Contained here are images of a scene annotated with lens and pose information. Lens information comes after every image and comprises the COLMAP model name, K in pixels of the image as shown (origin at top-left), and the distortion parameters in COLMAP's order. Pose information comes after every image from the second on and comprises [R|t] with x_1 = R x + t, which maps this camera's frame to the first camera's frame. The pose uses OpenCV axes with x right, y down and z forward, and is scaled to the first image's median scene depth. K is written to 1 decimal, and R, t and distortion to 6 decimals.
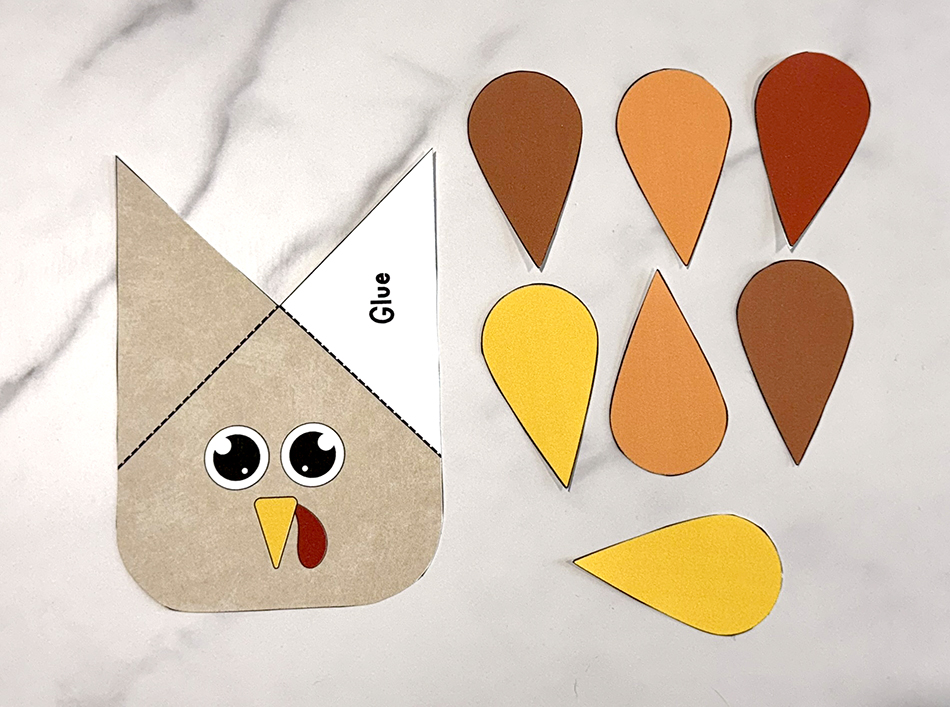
lens RADIAL K [[1620.3, 0, 473.6], [0, 1620.3, 351.1], [0, 0, 1]] dist [0.079938, 0.000000]
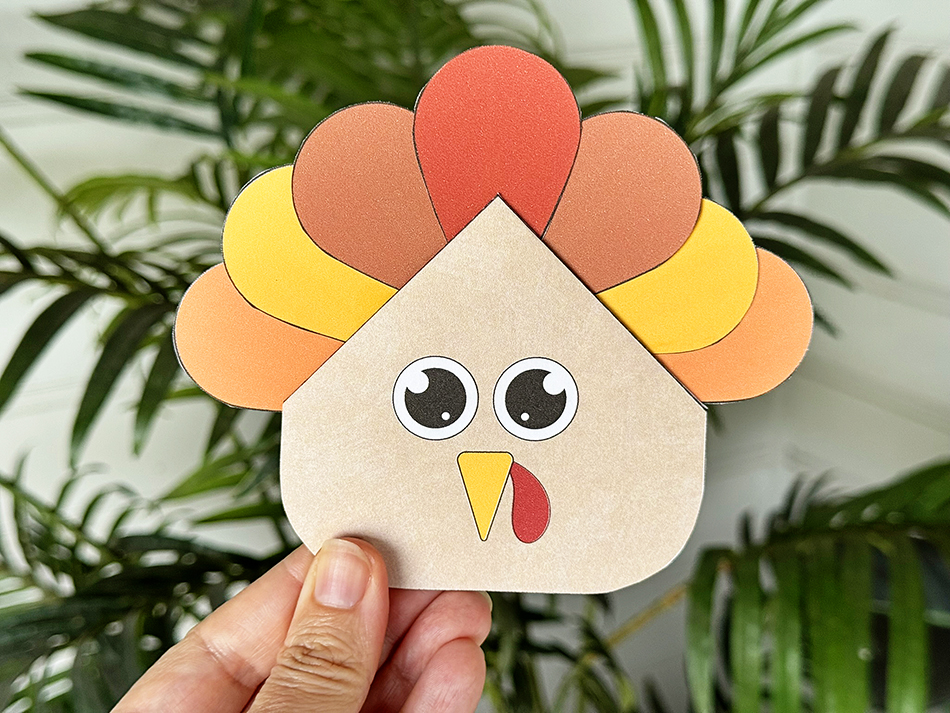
lens RADIAL K [[1328.0, 0, 474.9], [0, 1328.0, 359.2], [0, 0, 1]] dist [0.163898, 0.000000]
pose [[0.985682, 0.055510, -0.159214, -0.029955], [-0.046201, 0.997032, 0.061587, 0.008598], [0.162160, -0.053349, 0.985321, 0.388281]]
